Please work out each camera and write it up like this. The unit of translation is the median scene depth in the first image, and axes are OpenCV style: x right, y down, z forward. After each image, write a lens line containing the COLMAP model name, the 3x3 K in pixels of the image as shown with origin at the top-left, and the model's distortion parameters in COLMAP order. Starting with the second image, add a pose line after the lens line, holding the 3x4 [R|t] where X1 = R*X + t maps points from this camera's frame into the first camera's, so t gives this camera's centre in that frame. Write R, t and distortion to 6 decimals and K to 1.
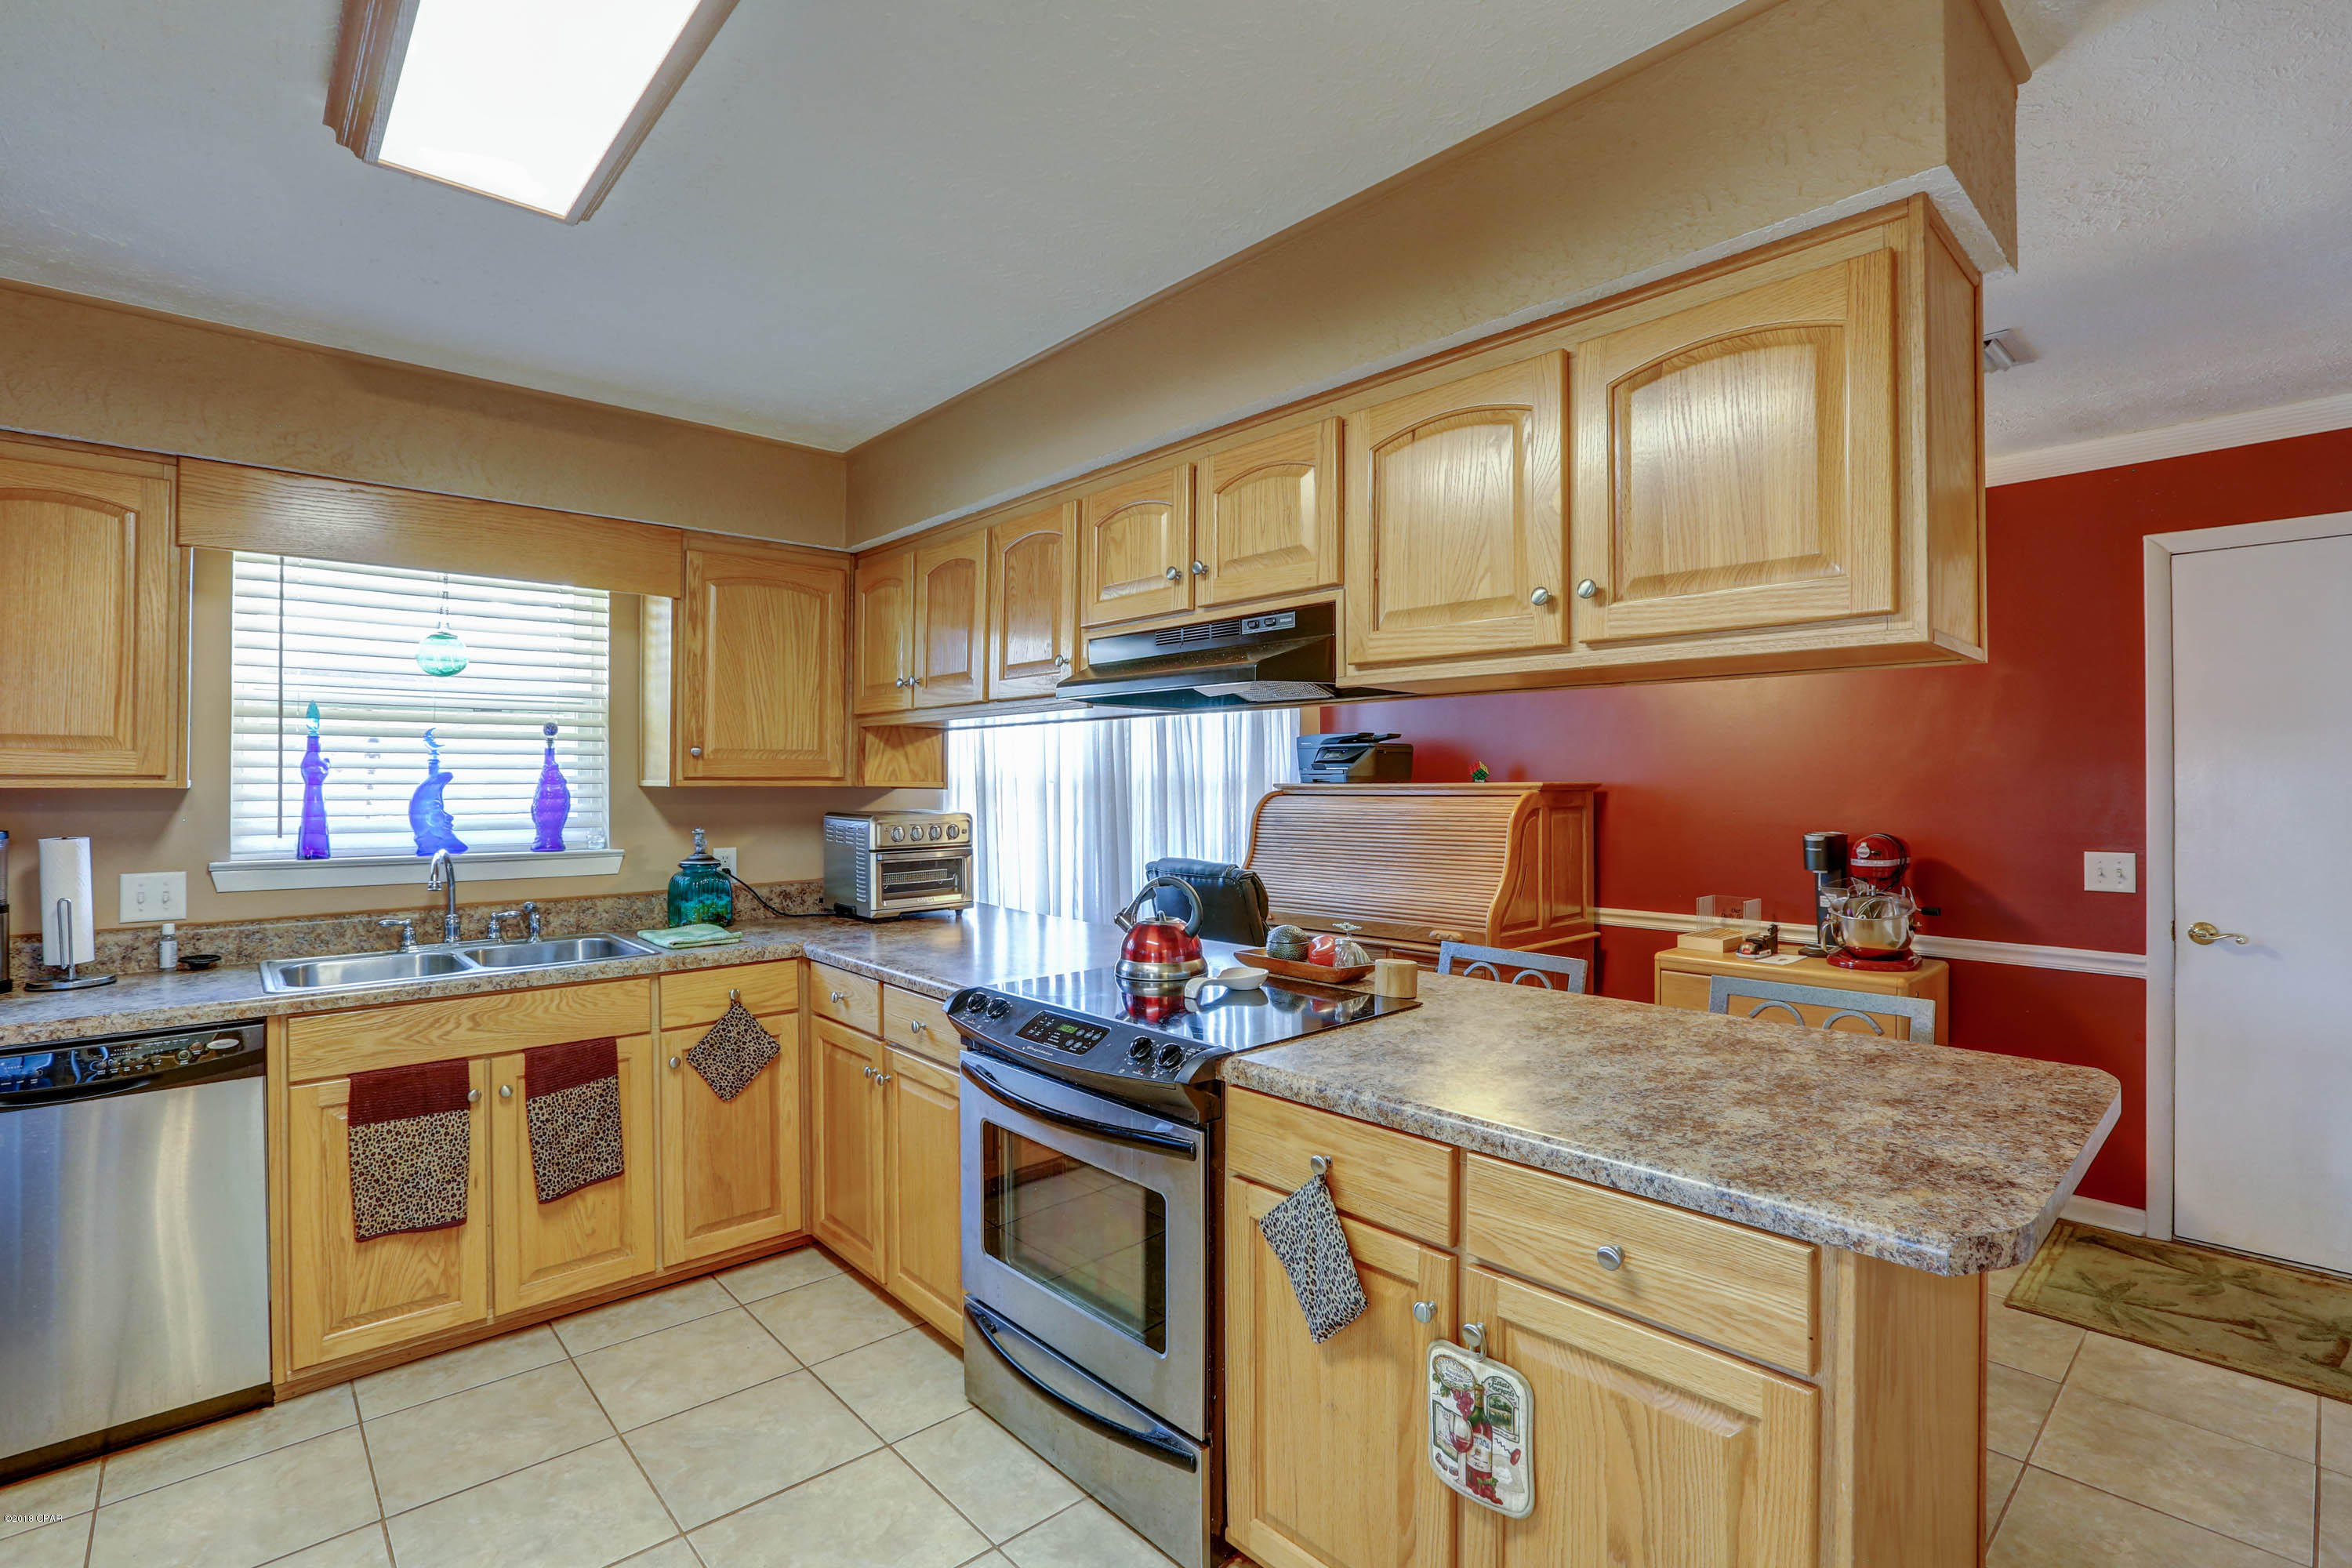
lens RADIAL K [[1094.1, 0, 1176.0], [0, 1094.1, 784.0], [0, 0, 1]] dist [-0.067808, 0.036124]
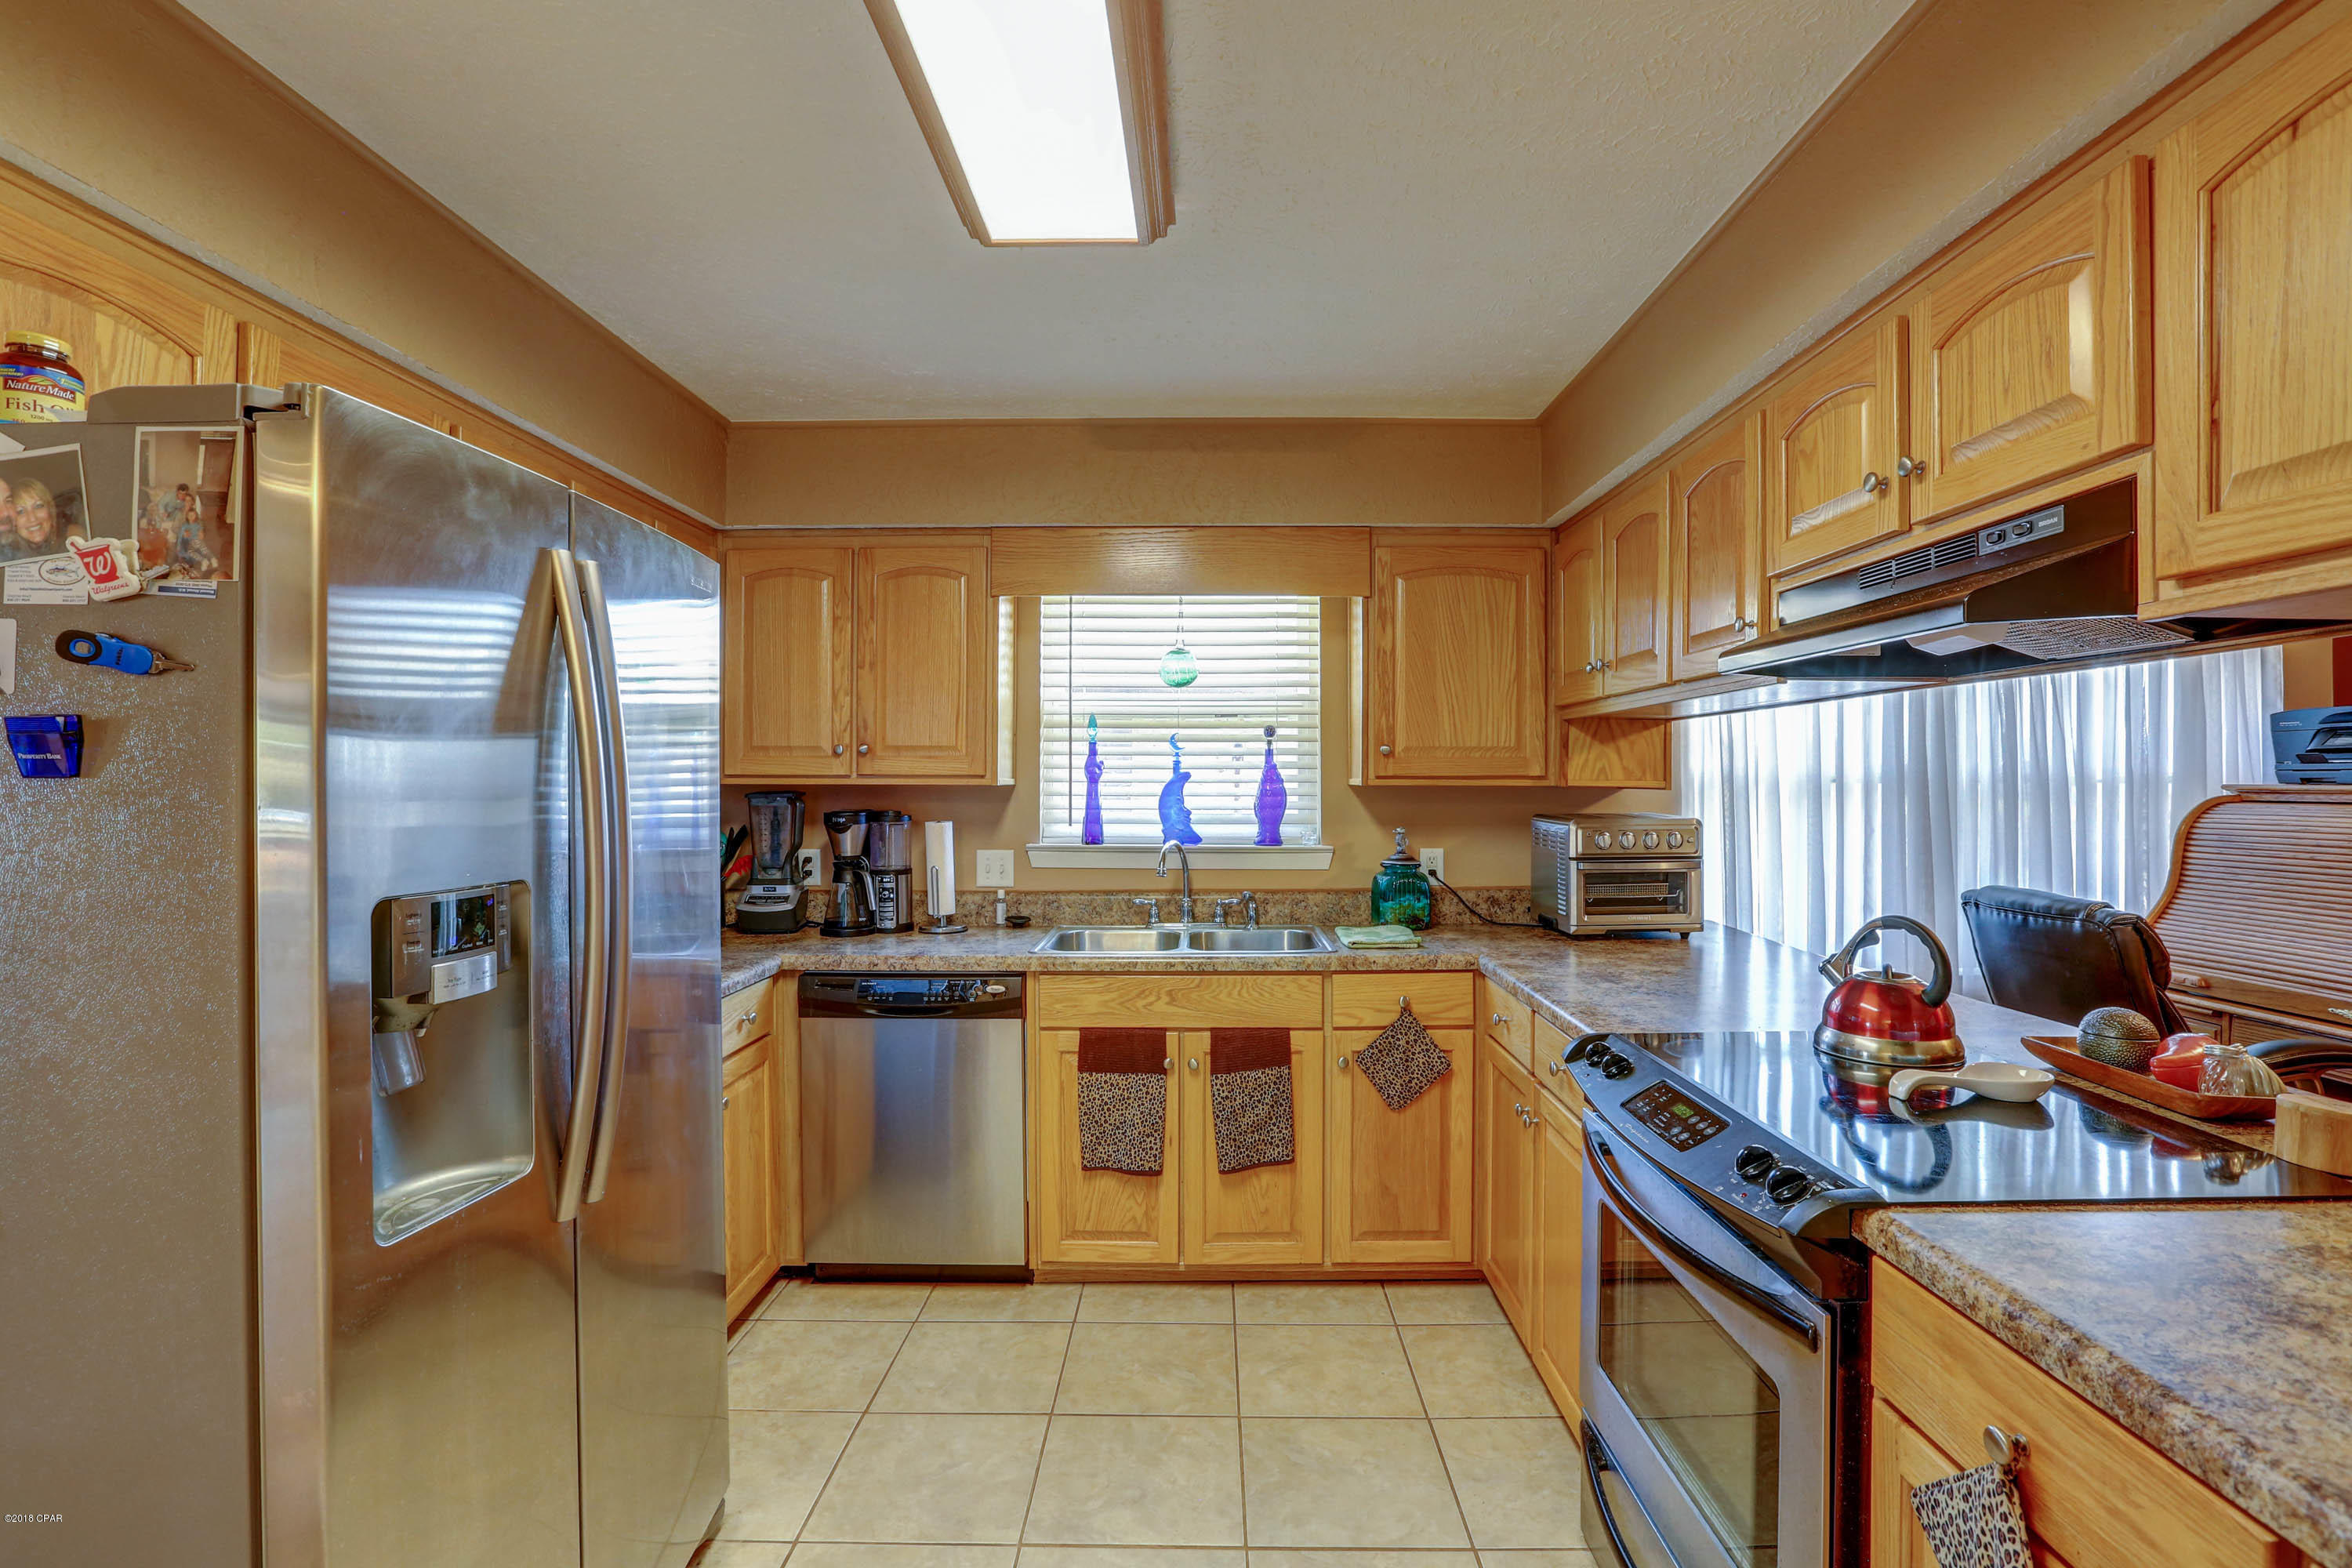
lens RADIAL K [[1094.1, 0, 1176.0], [0, 1094.1, 784.0], [0, 0, 1]] dist [-0.067808, 0.036124]
pose [[0.730593, 0.003132, -0.682806, 0.109791], [-0.002030, 0.999995, 0.002414, -0.001231], [0.682810, -0.000377, 0.730596, 0.160552]]
